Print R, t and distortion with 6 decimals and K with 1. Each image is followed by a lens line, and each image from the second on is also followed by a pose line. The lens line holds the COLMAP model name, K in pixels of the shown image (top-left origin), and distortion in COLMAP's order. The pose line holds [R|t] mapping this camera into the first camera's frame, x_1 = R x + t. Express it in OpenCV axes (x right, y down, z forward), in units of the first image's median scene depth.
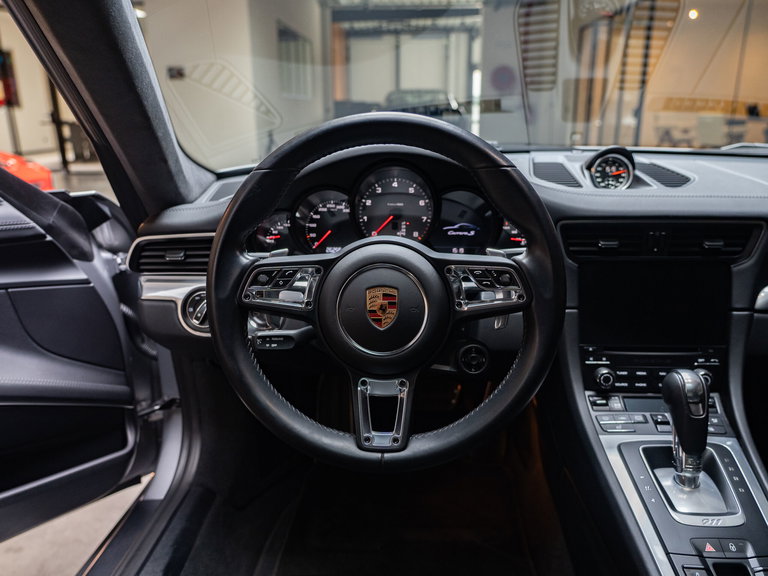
lens RADIAL K [[614.7, 0, 384.0], [0, 614.7, 288.0], [0, 0, 1]] dist [-0.009073, -0.001601]
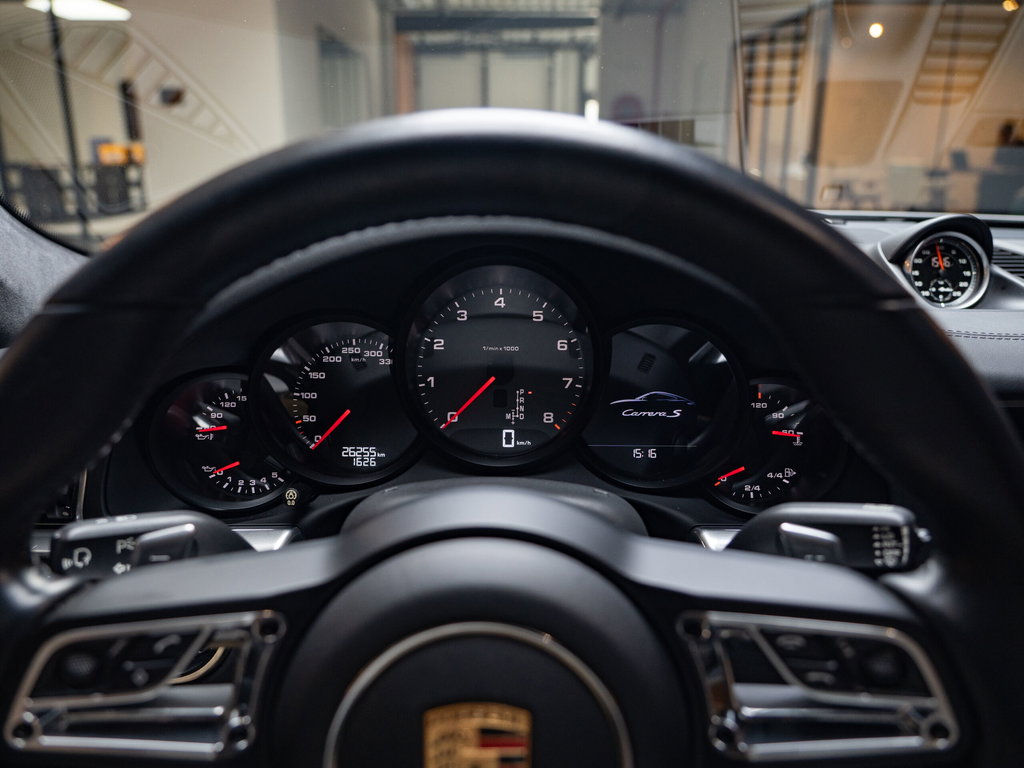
lens RADIAL K [[819.6, 0, 512.0], [0, 819.6, 384.0], [0, 0, 1]] dist [-0.009073, -0.001601]
pose [[0.998536, -0.005290, 0.053830, -0.004321], [0.005726, 0.999952, -0.007945, -0.095323], [-0.053785, 0.008242, 0.998519, 0.380098]]
